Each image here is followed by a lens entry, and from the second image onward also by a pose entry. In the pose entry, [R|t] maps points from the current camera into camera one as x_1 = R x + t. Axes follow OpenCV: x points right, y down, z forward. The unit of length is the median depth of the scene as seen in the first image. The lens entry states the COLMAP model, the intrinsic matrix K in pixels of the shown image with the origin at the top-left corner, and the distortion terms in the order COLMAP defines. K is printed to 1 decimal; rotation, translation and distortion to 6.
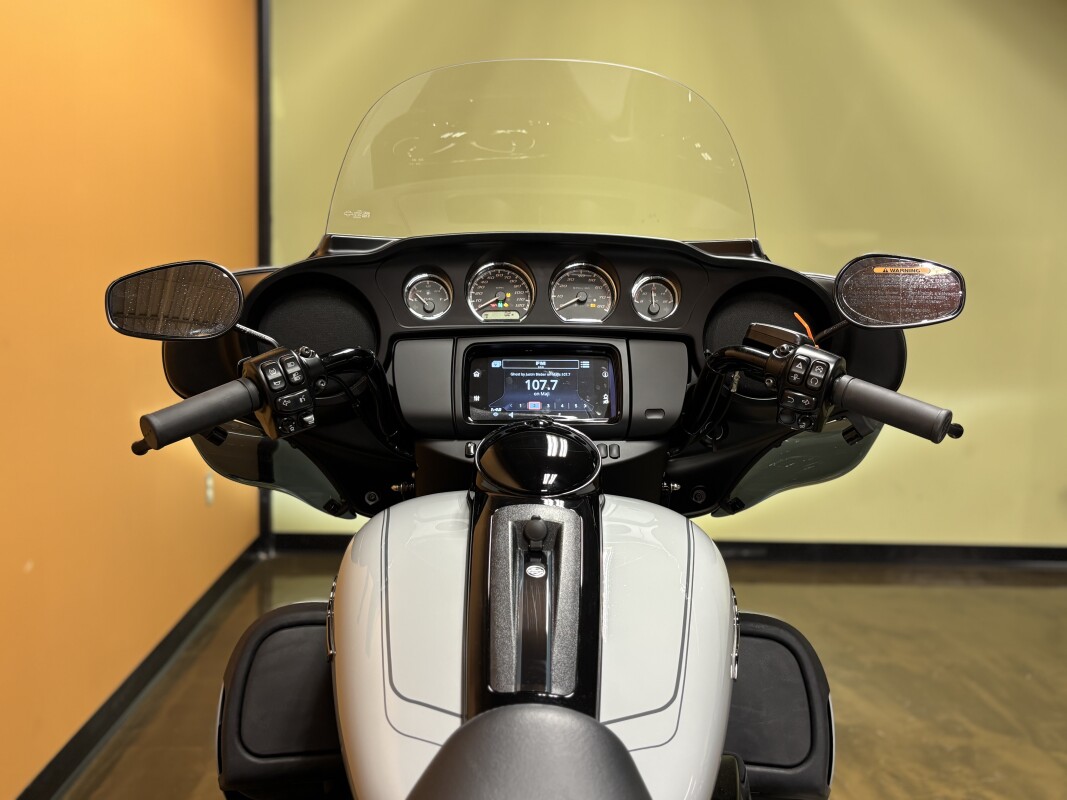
lens RADIAL K [[951.2, 0, 547.7], [0, 951.2, 400.4], [0, 0, 1]] dist [0.088703, -0.093002]
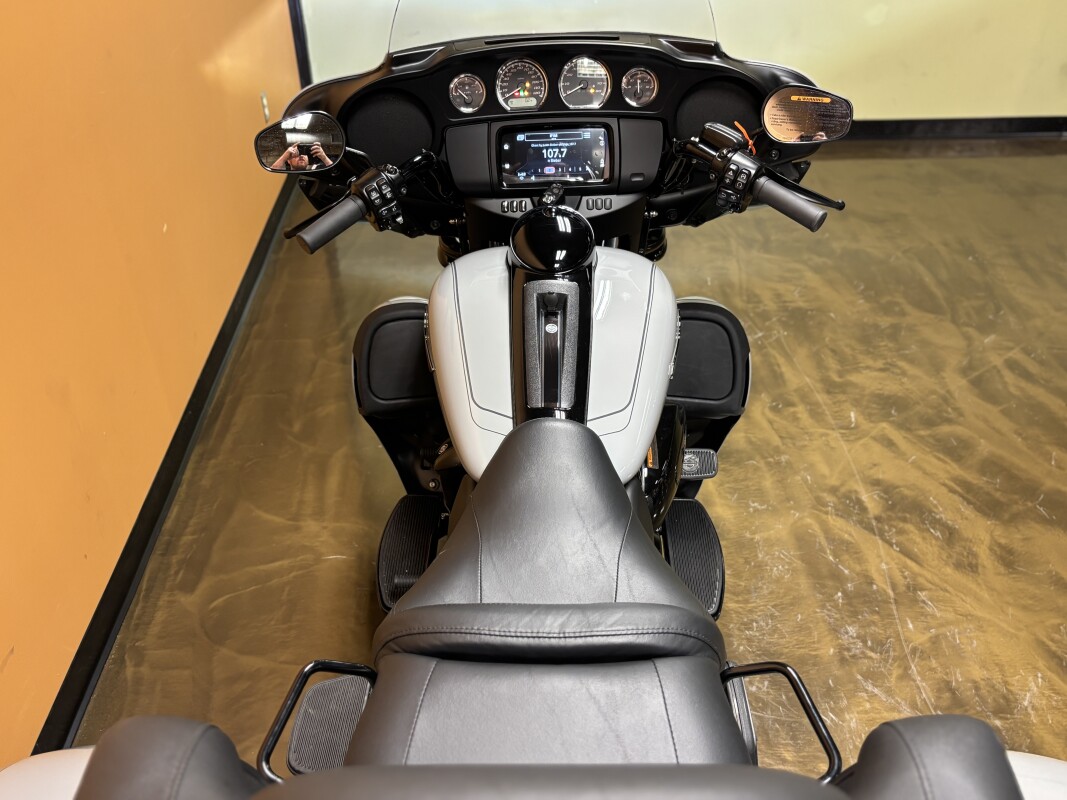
lens RADIAL K [[951.2, 0, 547.7], [0, 951.2, 400.4], [0, 0, 1]] dist [0.088703, -0.093002]
pose [[0.999350, -0.014495, -0.033011, 0.024139], [0.028392, 0.880712, 0.472800, -0.357508], [0.022220, -0.473430, 0.880551, -0.374460]]
